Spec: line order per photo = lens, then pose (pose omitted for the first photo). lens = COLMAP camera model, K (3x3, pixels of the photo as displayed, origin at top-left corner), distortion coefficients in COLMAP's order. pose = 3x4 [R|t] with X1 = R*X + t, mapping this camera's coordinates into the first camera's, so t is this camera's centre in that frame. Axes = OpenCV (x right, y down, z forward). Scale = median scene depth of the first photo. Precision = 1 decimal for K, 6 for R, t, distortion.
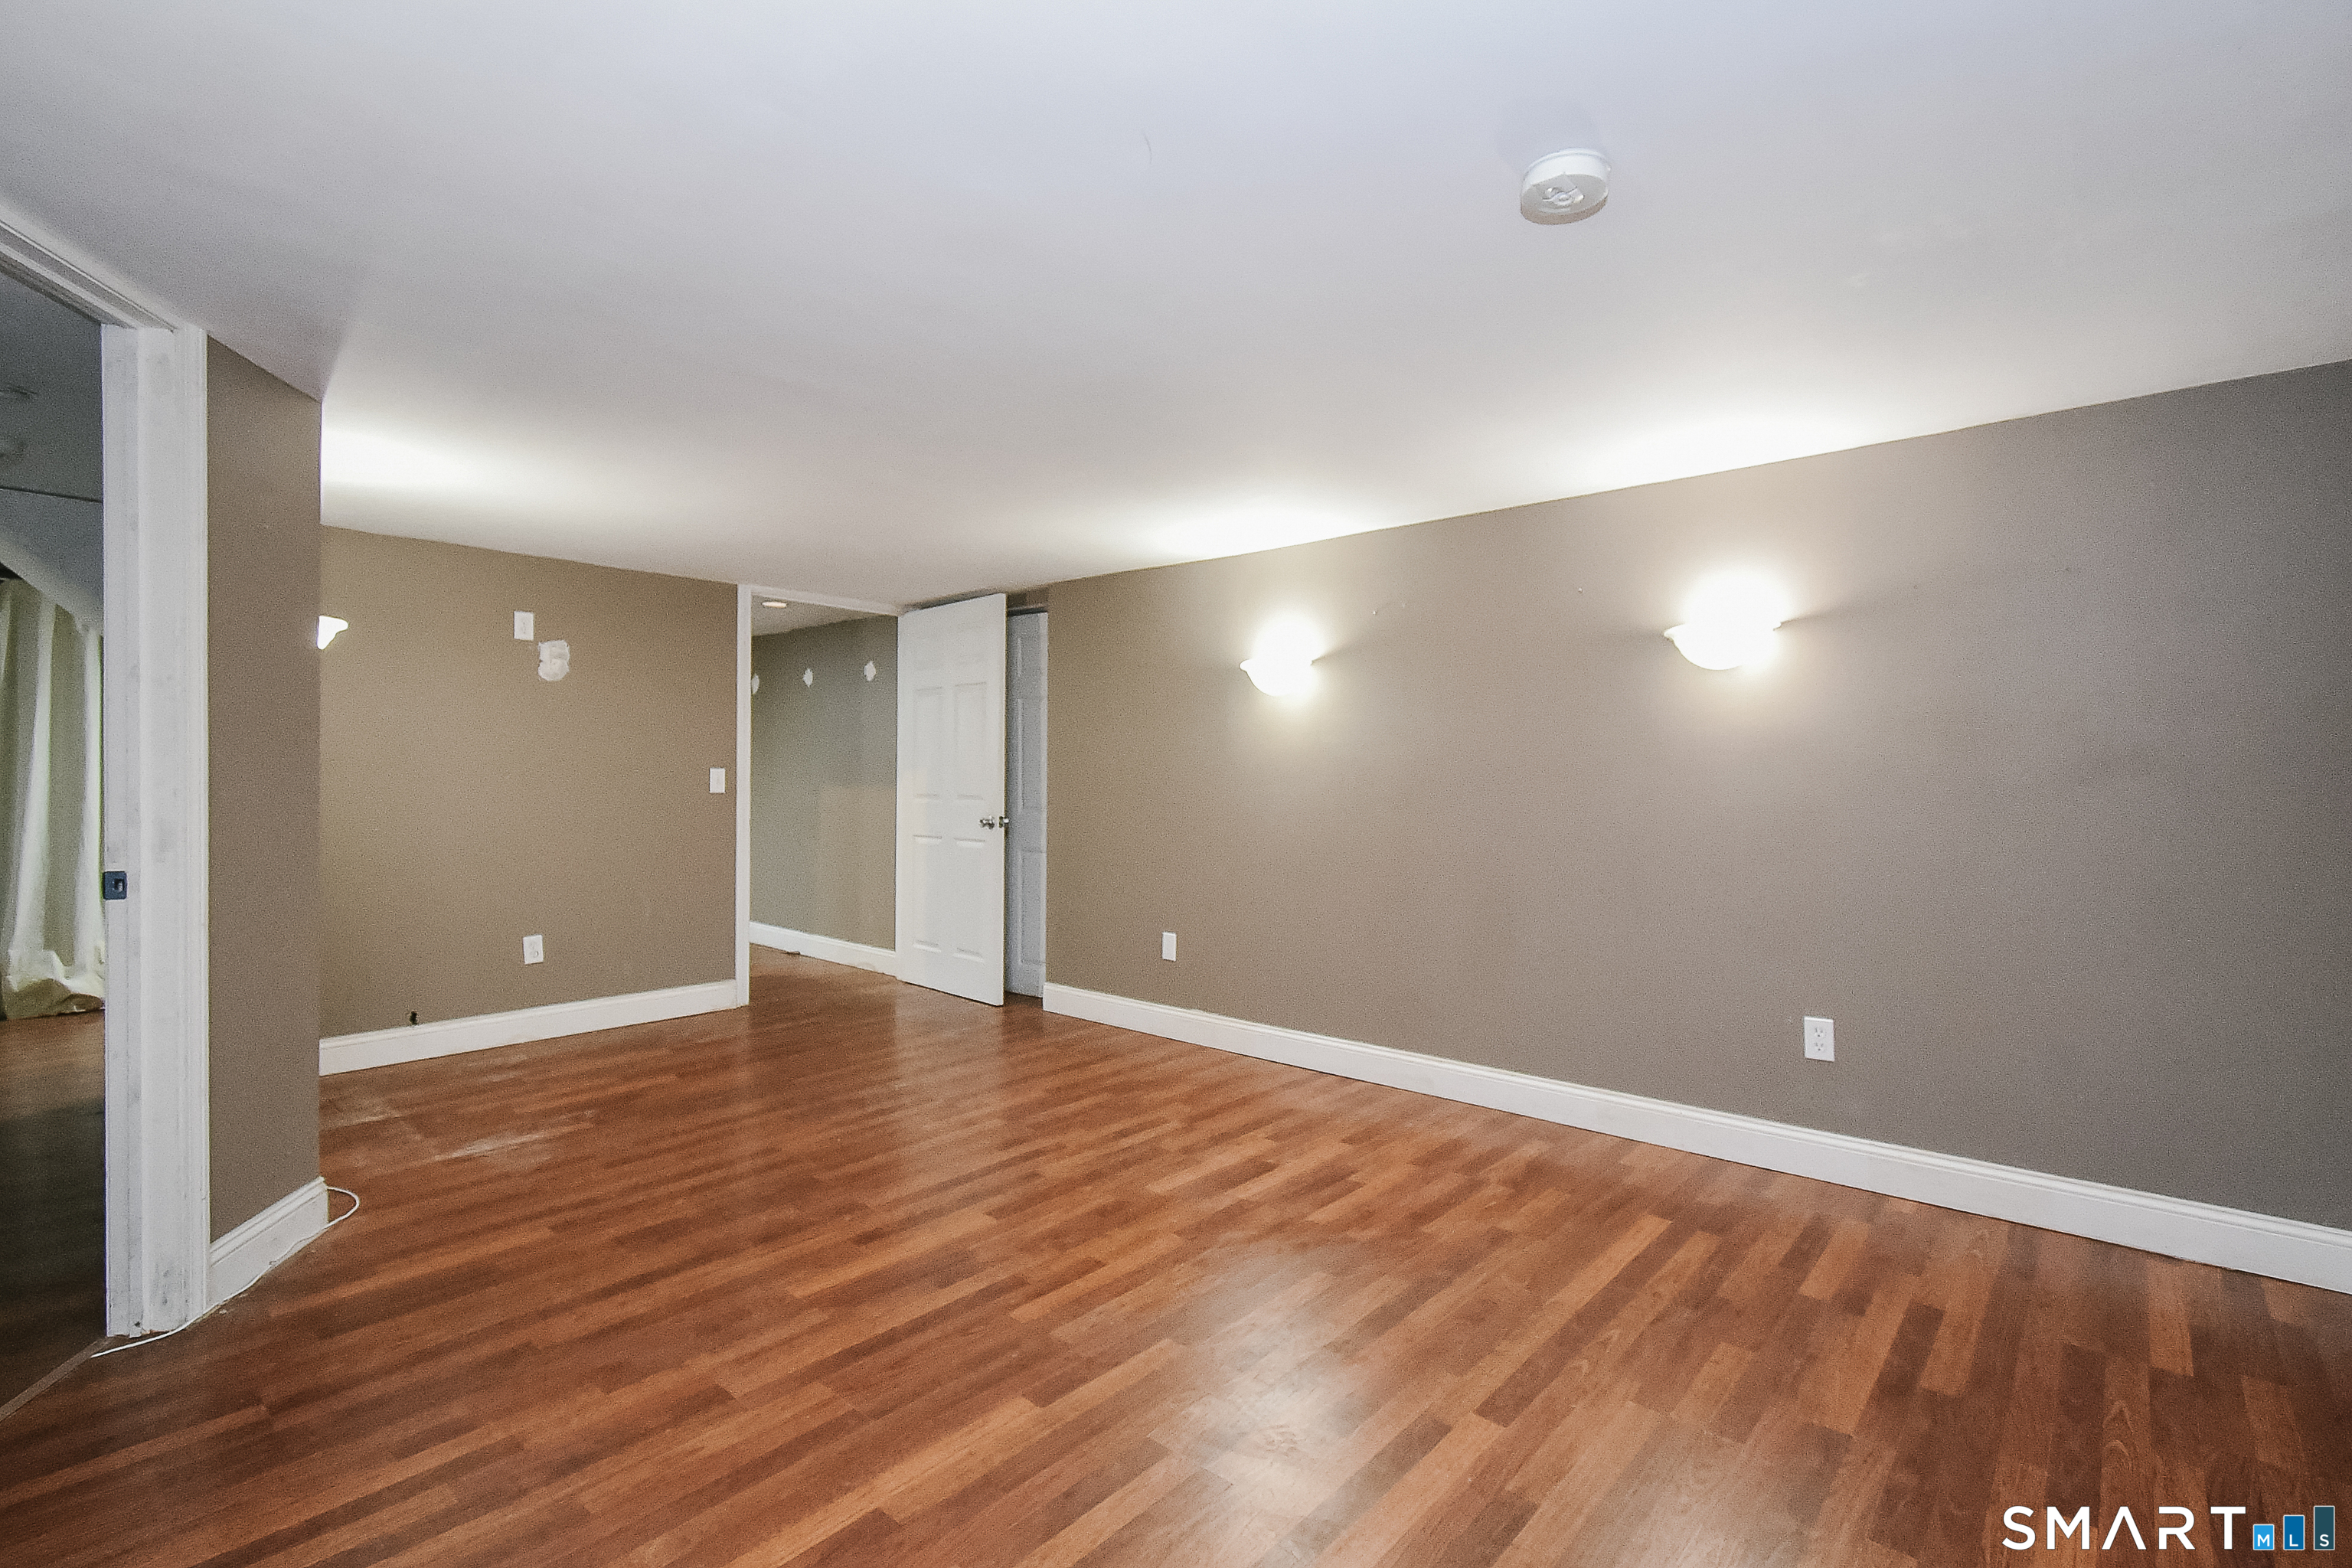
lens RADIAL K [[1044.7, 0, 1167.4], [0, 1044.7, 781.4], [0, 0, 1]] dist [0.005422, -0.000750]
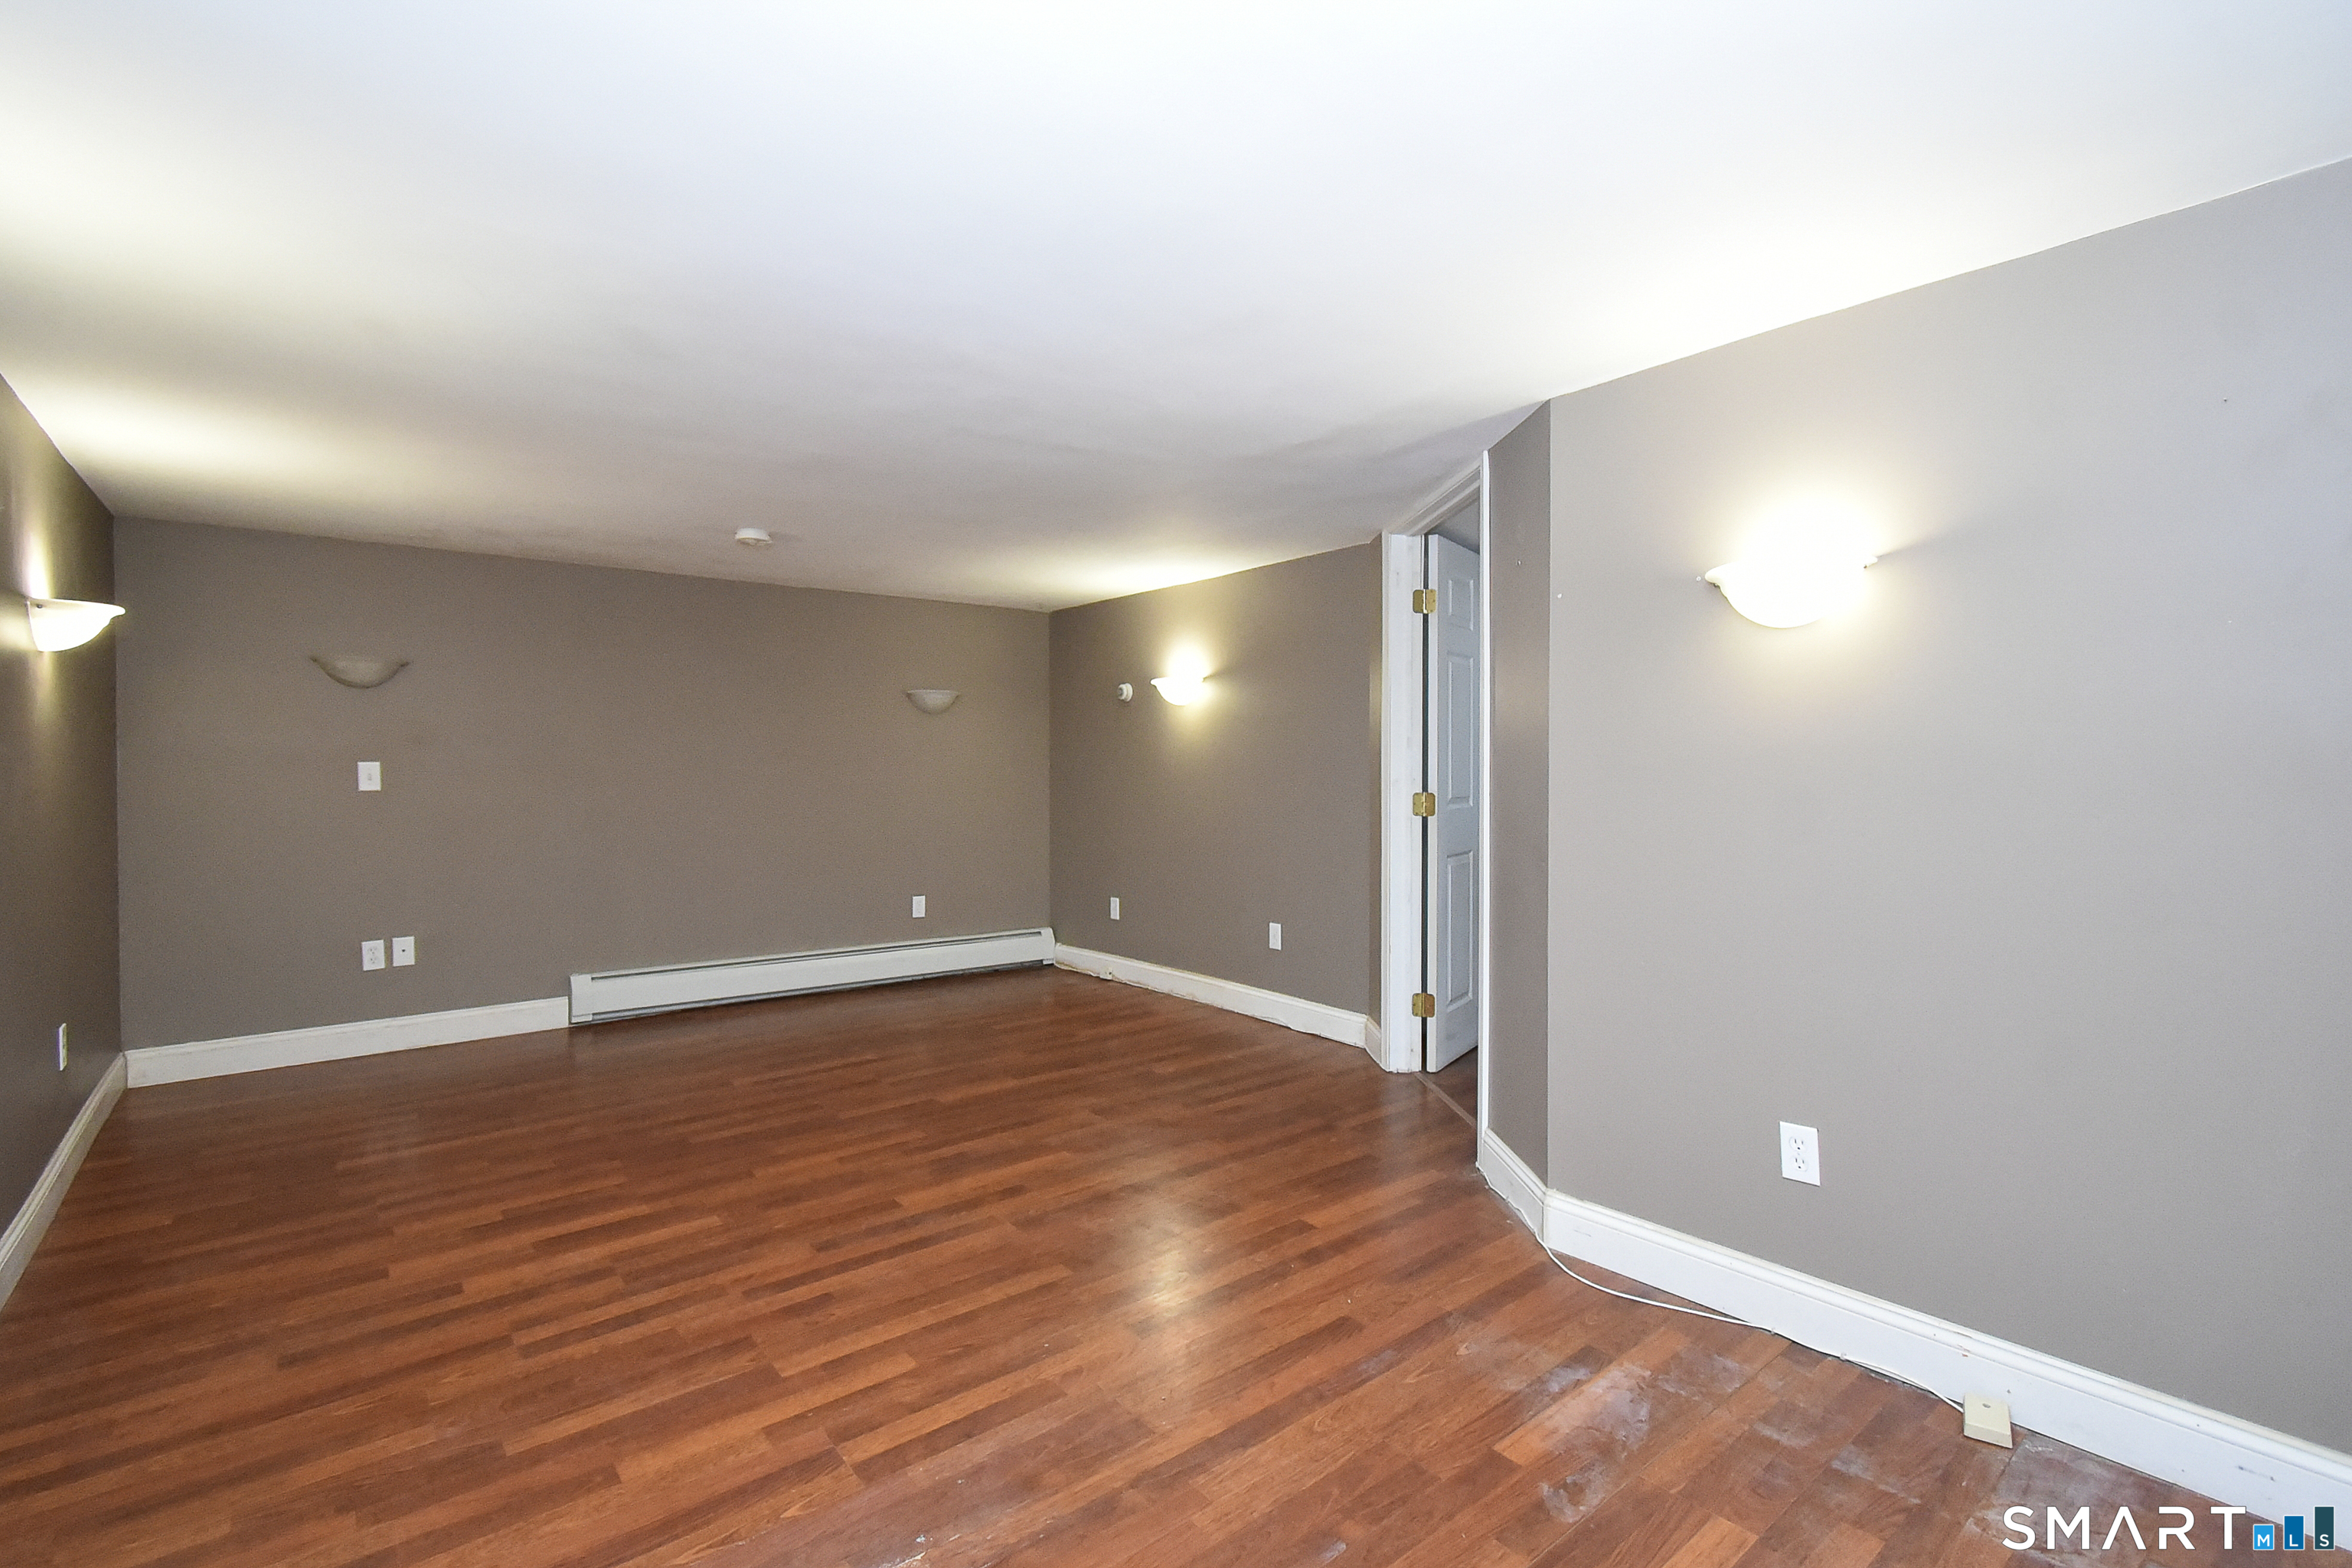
lens RADIAL K [[1044.7, 0, 1167.4], [0, 1044.7, 781.4], [0, 0, 1]] dist [0.005422, -0.000750]
pose [[-0.986952, -0.006478, 0.160881, -0.552116], [-0.002932, 0.999748, 0.022271, -0.024452], [-0.160985, 0.021509, -0.986722, 1.825814]]
